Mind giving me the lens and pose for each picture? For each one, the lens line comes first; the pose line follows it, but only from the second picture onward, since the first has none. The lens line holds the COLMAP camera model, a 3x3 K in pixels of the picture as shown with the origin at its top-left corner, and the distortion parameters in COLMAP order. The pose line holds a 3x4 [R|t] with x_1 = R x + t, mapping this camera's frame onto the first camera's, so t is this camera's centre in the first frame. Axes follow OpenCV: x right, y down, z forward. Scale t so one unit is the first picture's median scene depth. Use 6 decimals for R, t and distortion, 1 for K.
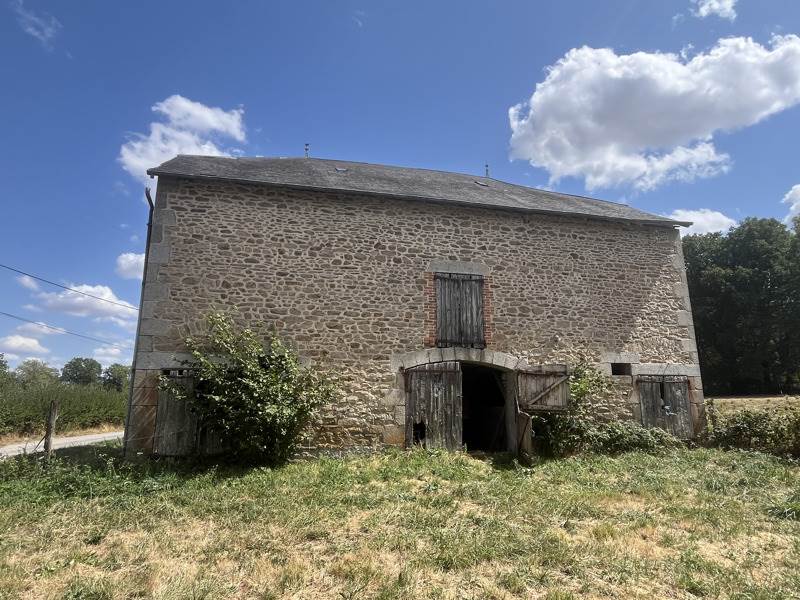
lens RADIAL K [[464.2, 0, 400.0], [0, 464.2, 300.0], [0, 0, 1]] dist [-0.000451, 0.001277]
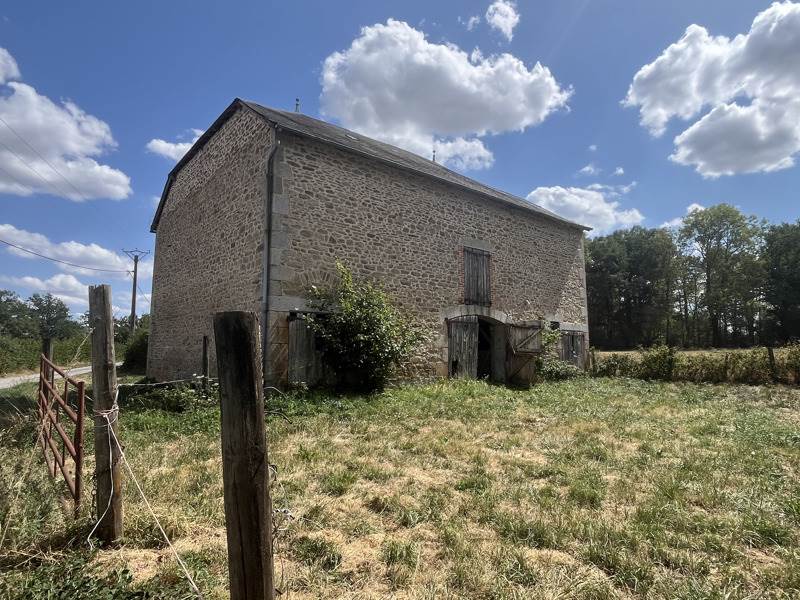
lens RADIAL K [[464.2, 0, 400.0], [0, 464.2, 300.0], [0, 0, 1]] dist [-0.000451, 0.001277]
pose [[0.898904, 0.056204, 0.434525, -0.664691], [-0.095863, 0.992939, 0.069880, 0.016031], [-0.427529, -0.104470, 0.897945, -0.097505]]
